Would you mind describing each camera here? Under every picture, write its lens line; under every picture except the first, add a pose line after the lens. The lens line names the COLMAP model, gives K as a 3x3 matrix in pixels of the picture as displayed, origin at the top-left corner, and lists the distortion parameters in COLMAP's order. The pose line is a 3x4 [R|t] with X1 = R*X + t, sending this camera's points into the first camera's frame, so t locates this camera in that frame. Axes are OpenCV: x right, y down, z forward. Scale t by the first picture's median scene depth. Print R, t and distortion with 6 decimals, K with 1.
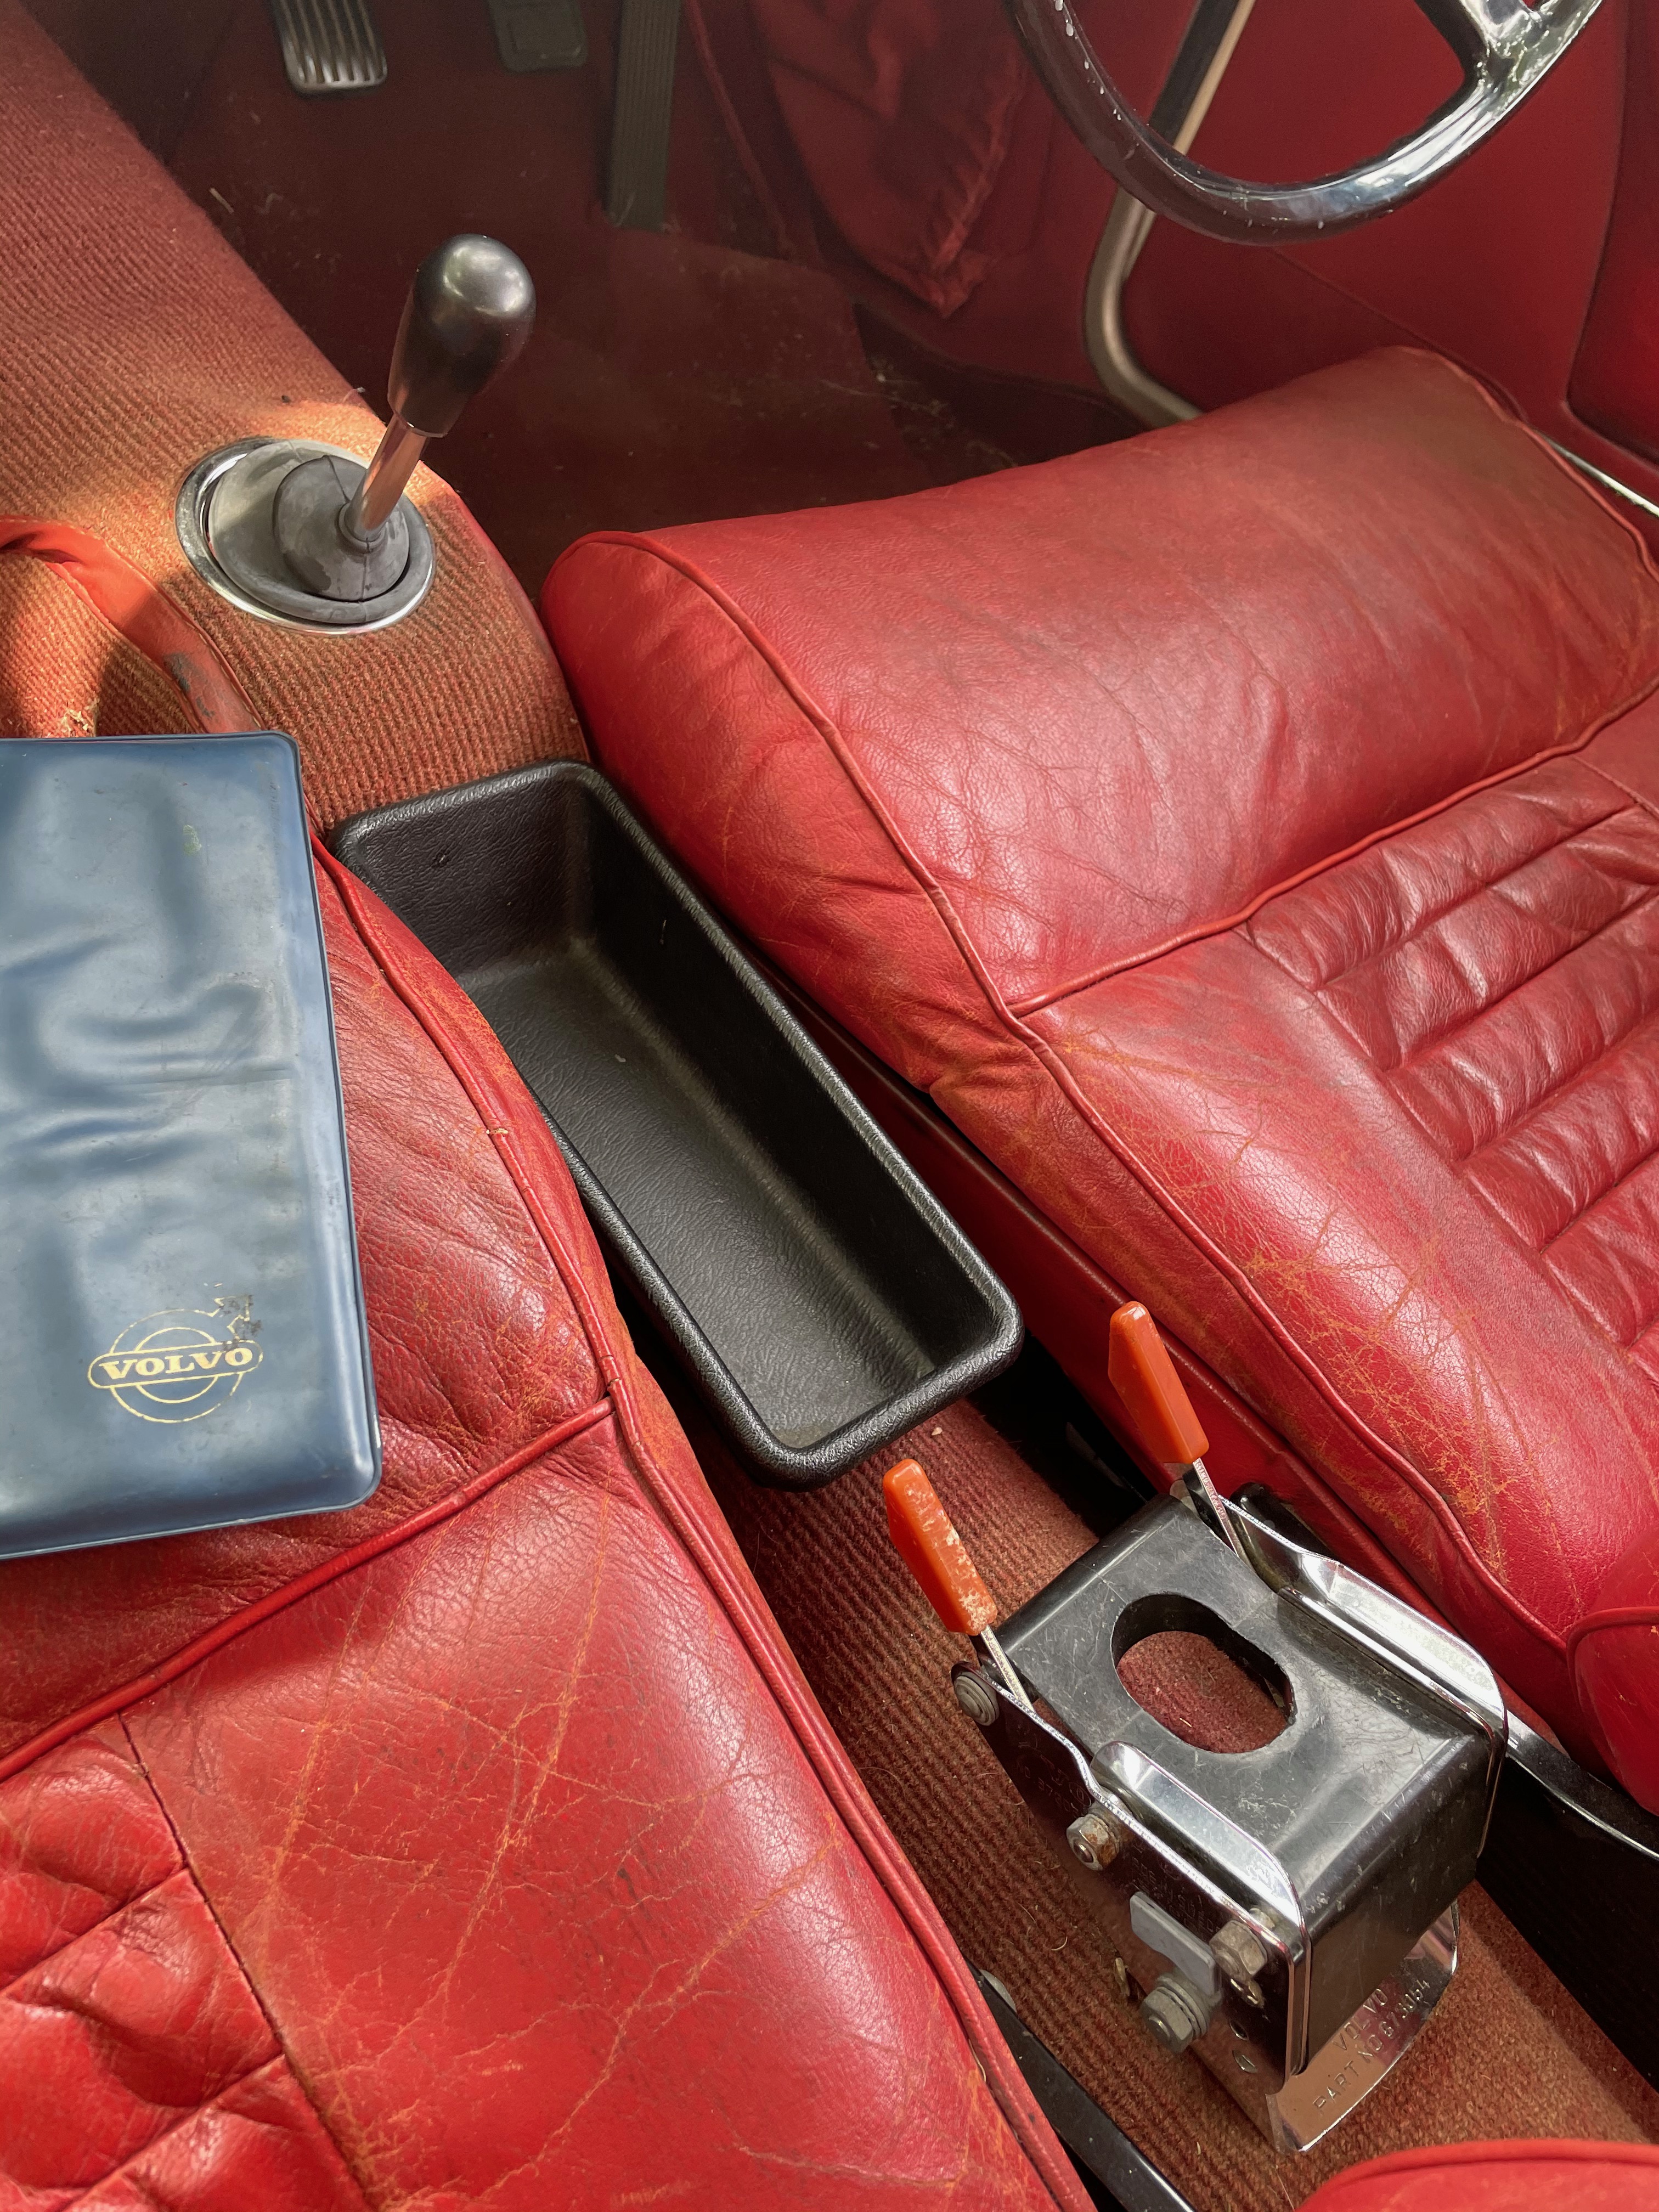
lens RADIAL K [[1719.6, 0, 828.7], [0, 1719.6, 1071.9], [0, 0, 1]] dist [0.083787, -0.145339]
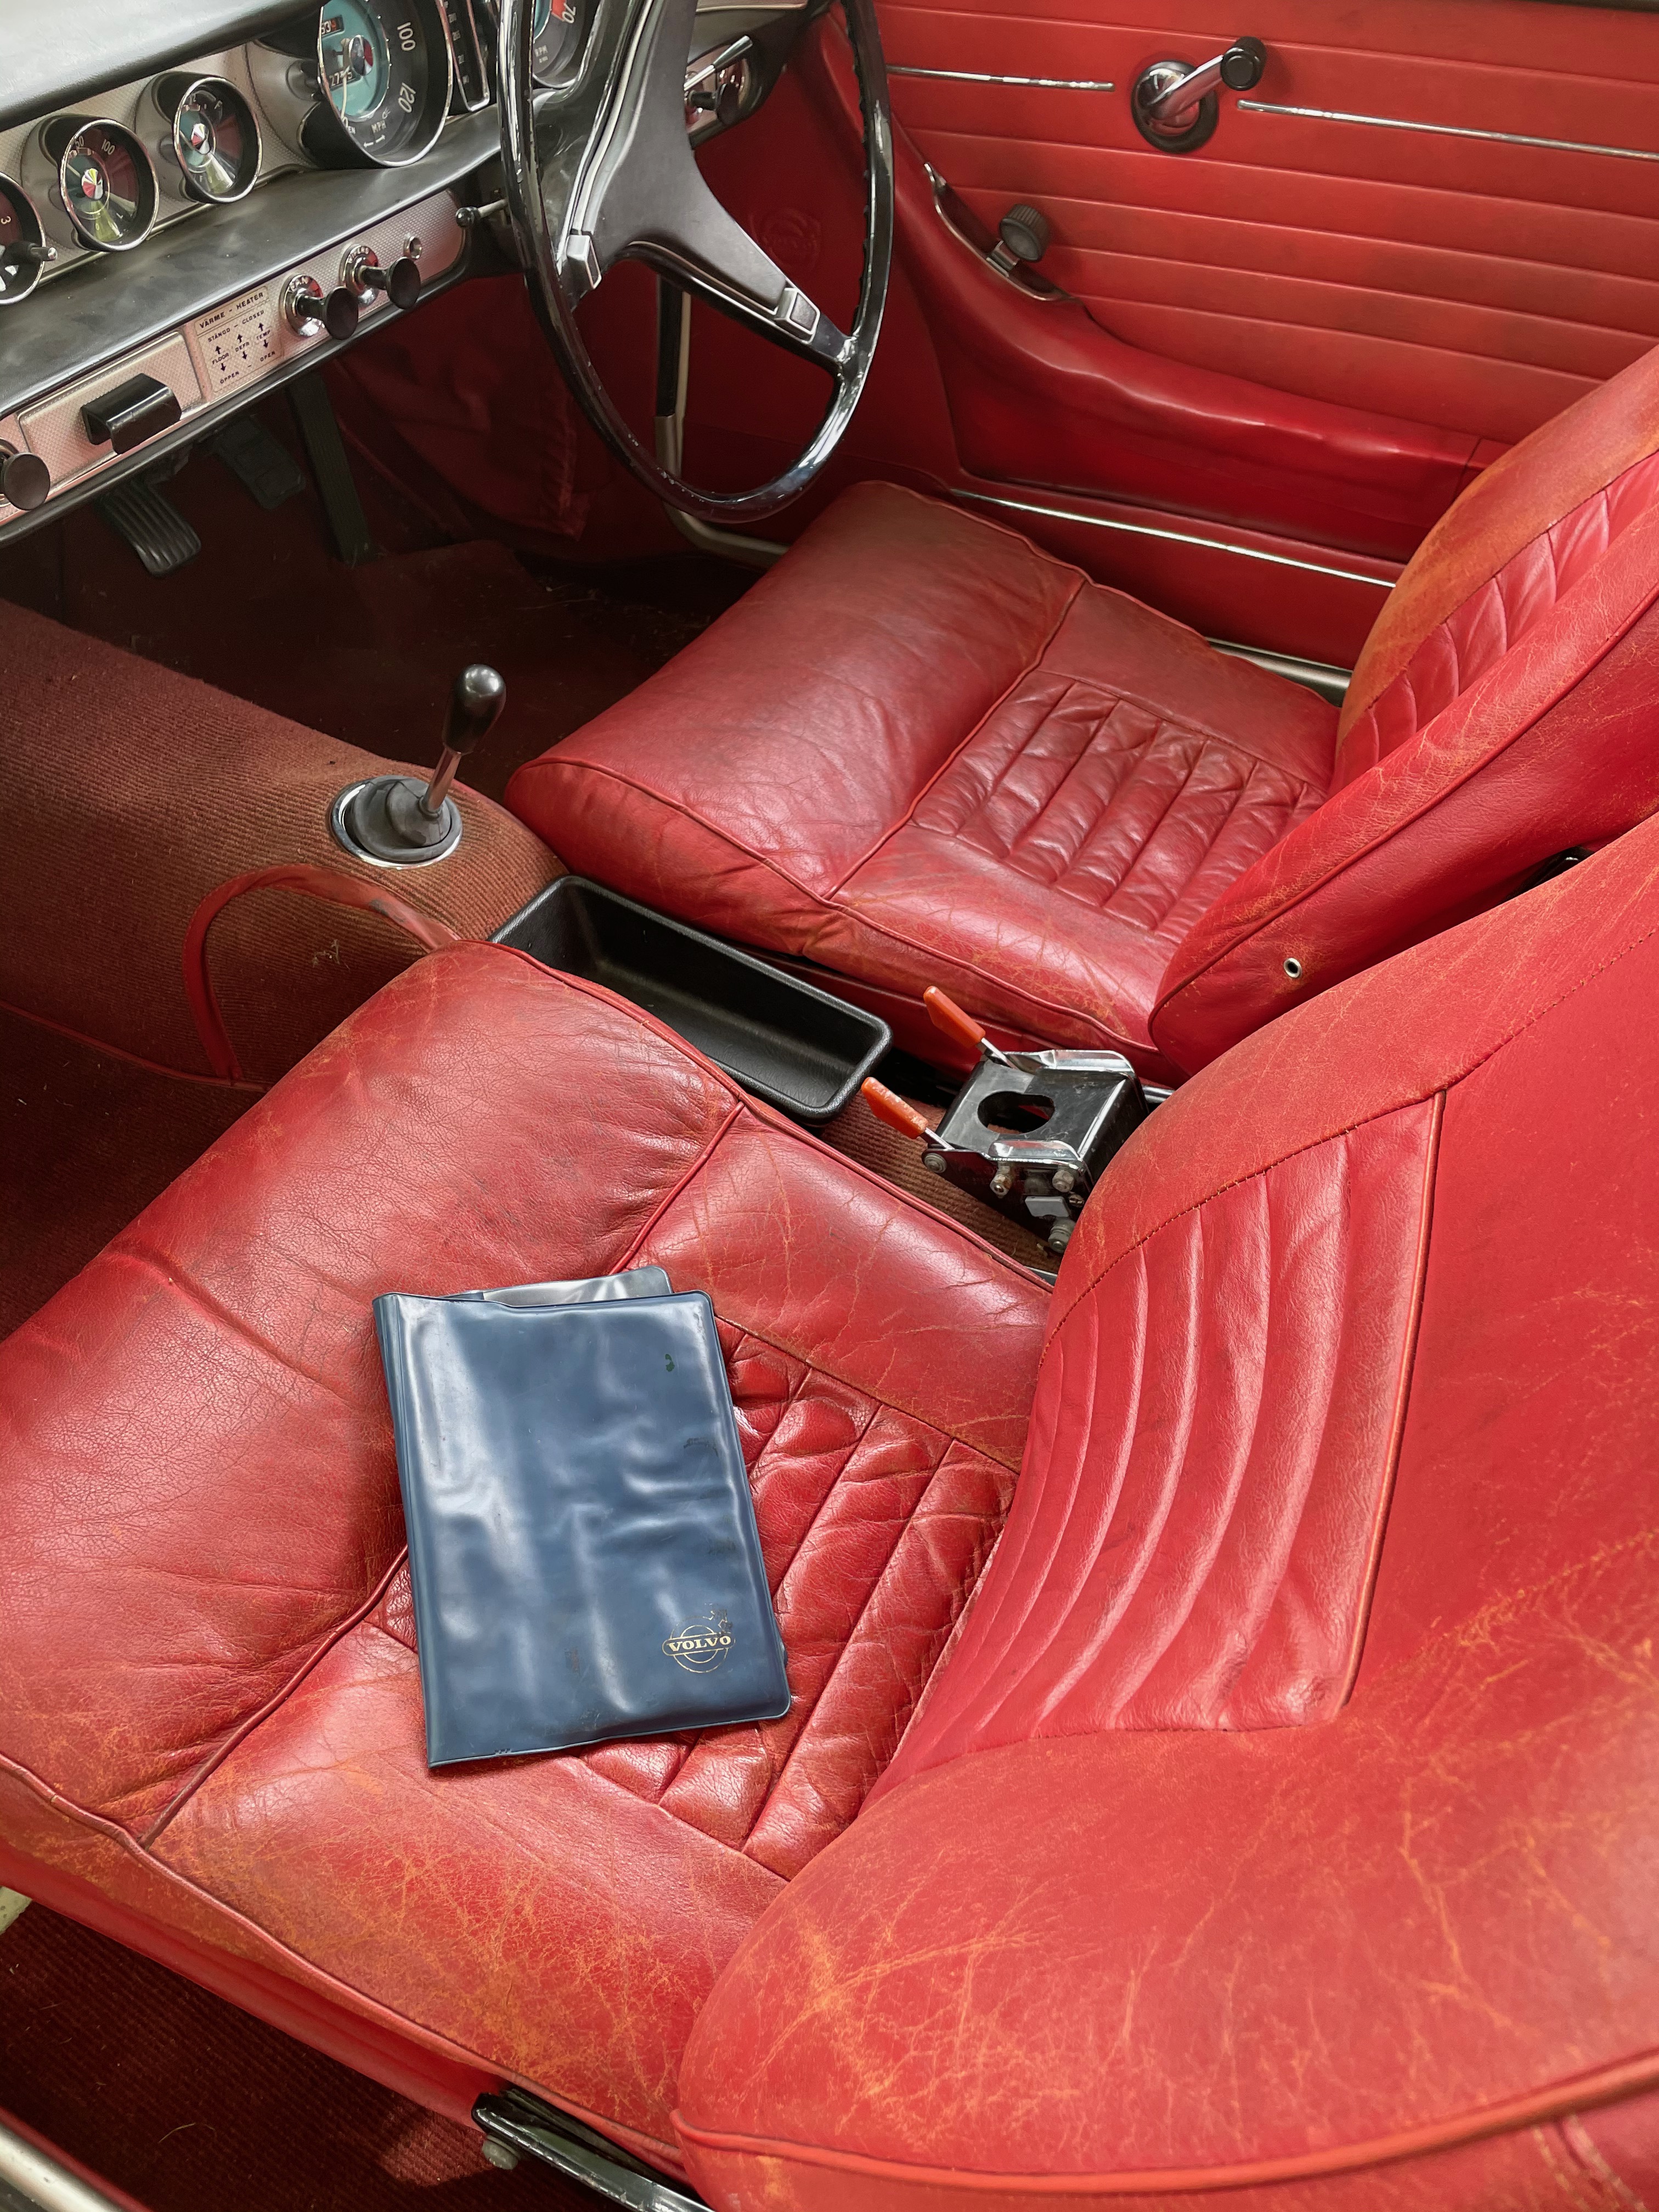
lens RADIAL K [[1728.6, 0, 871.5], [0, 1728.6, 1103.3], [0, 0, 1]] dist [0.087412, -0.116720]
pose [[0.901214, -0.412676, 0.132333, -0.207601], [0.413860, 0.910127, 0.019732, 0.162066], [-0.128583, 0.036985, 0.991009, -1.002505]]
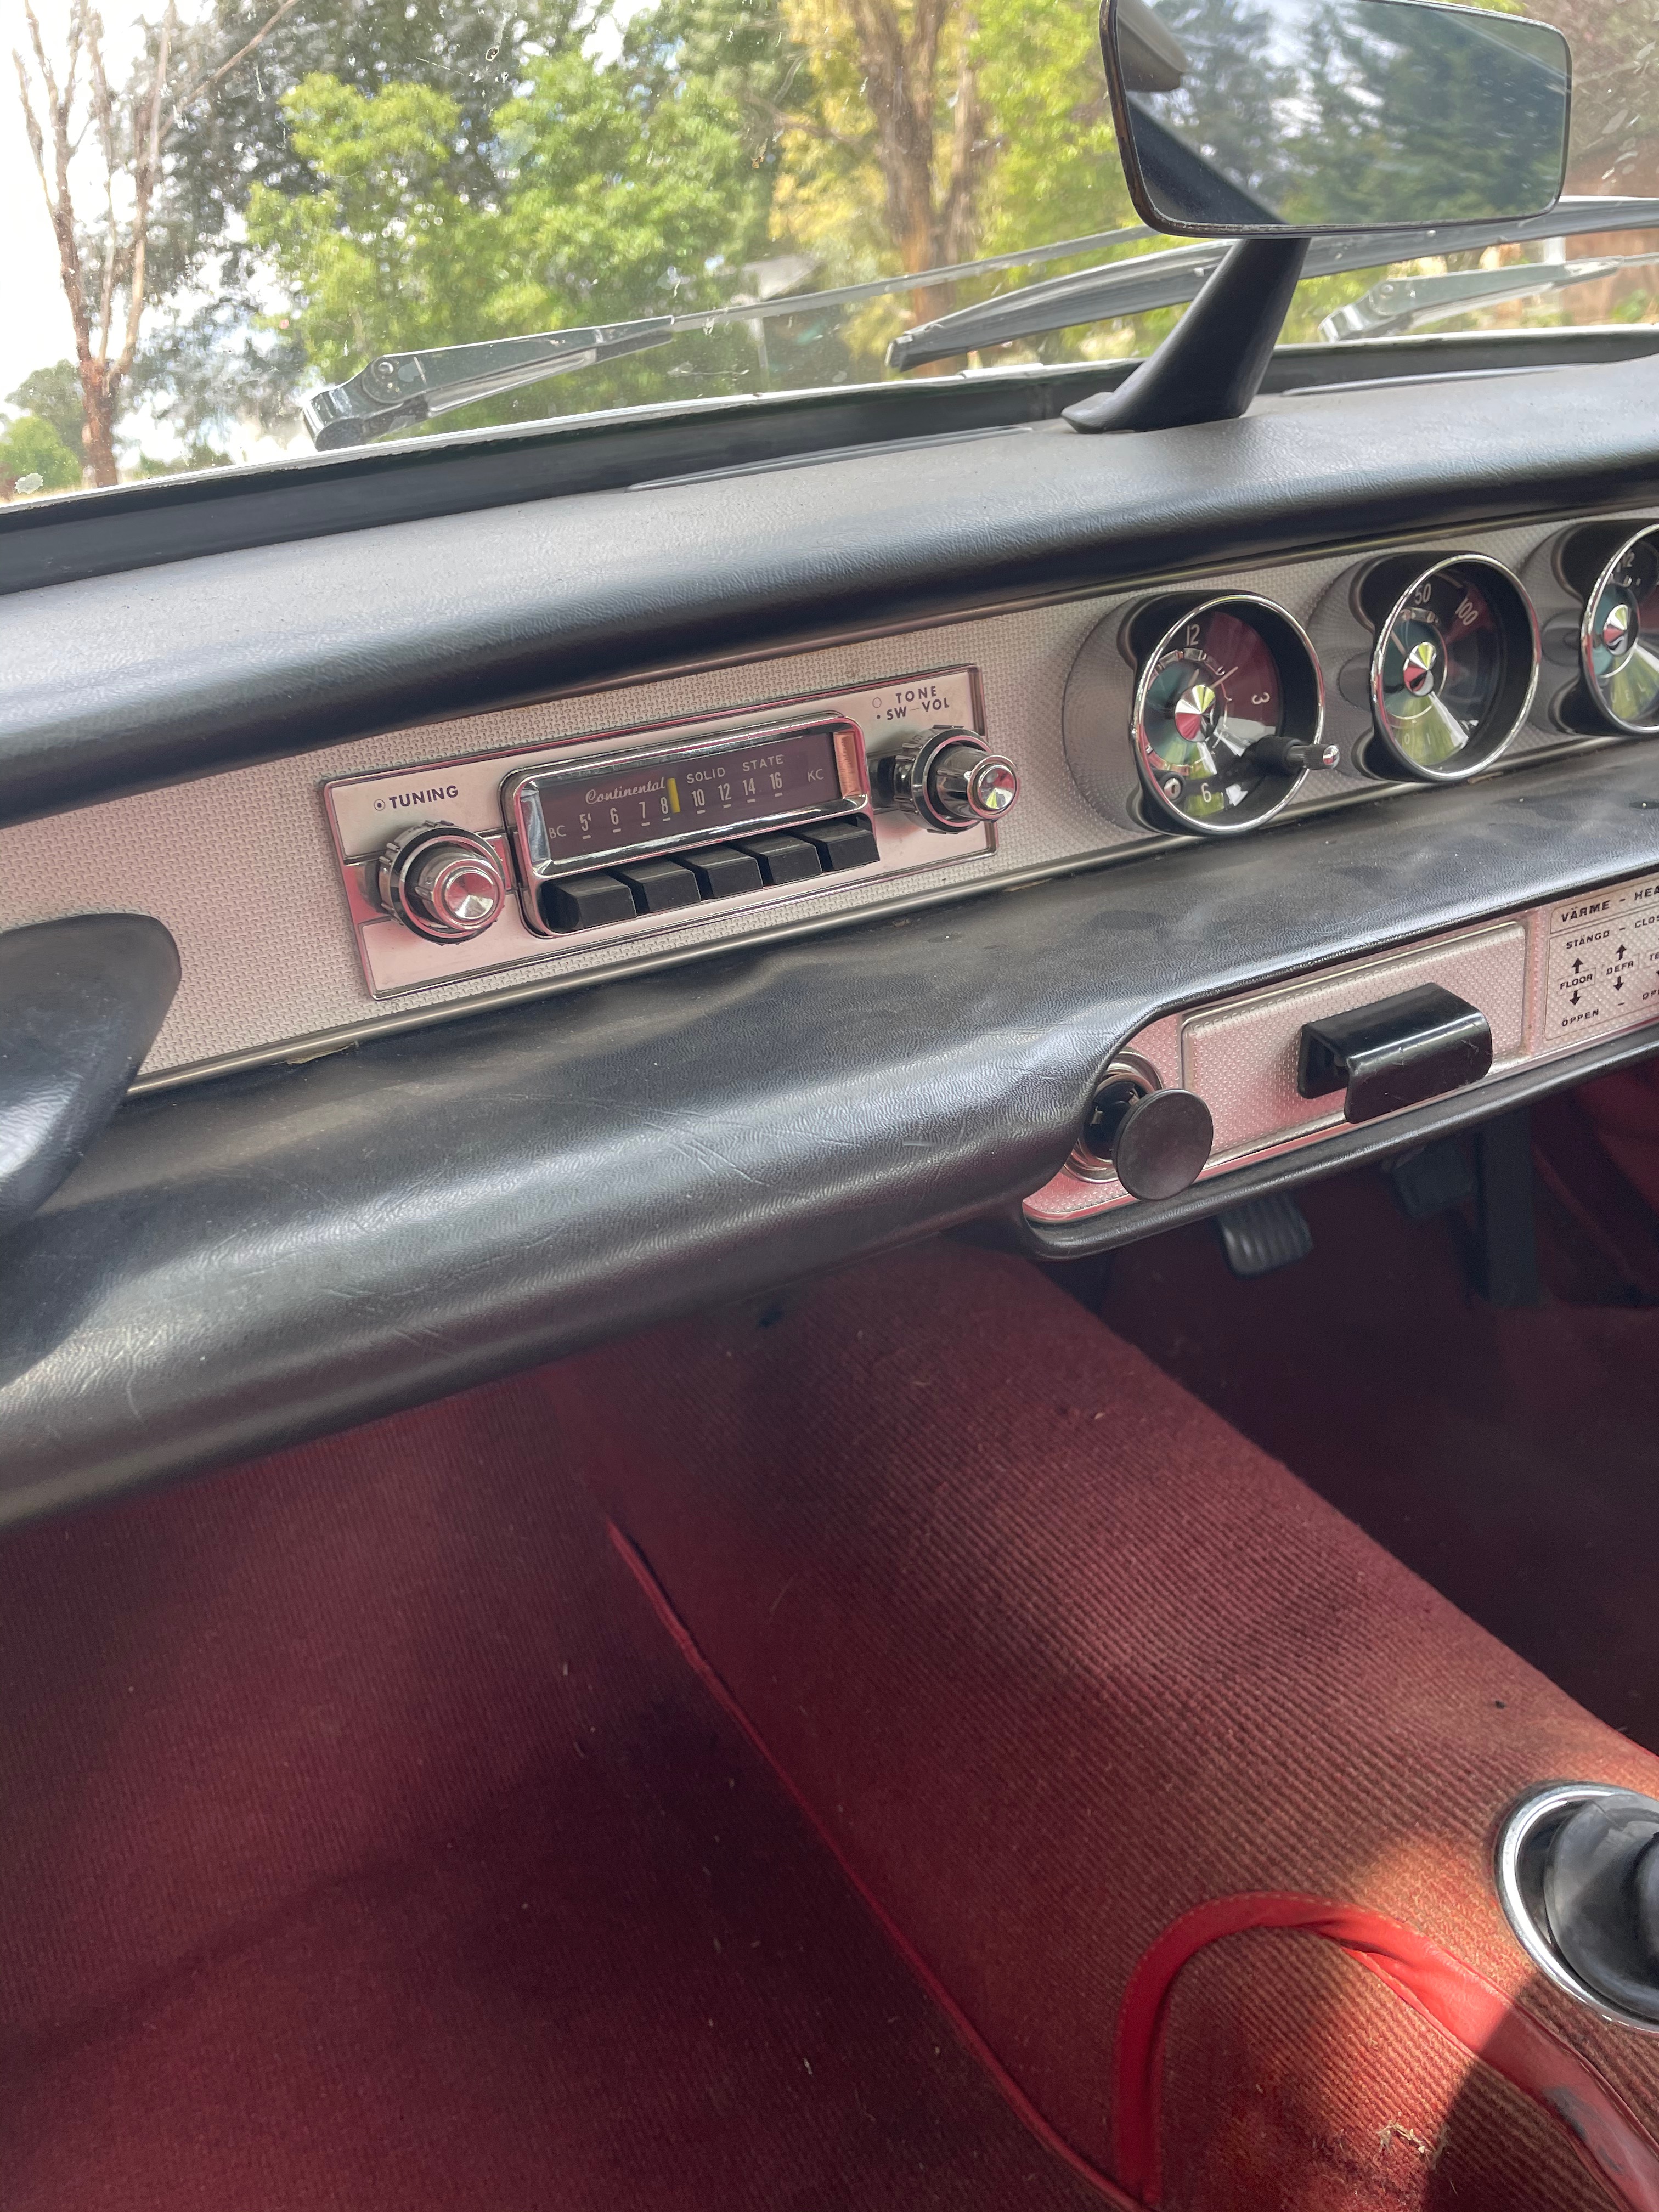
lens RADIAL K [[1712.0, 0, 821.6], [0, 1712.0, 1077.6], [0, 0, 1]] dist [0.119756, -0.146153]
pose [[0.944094, -0.182678, -0.274436, -0.369771], [0.037302, 0.886288, -0.461631, -0.283813], [0.327559, 0.425586, 0.843553, -0.115577]]
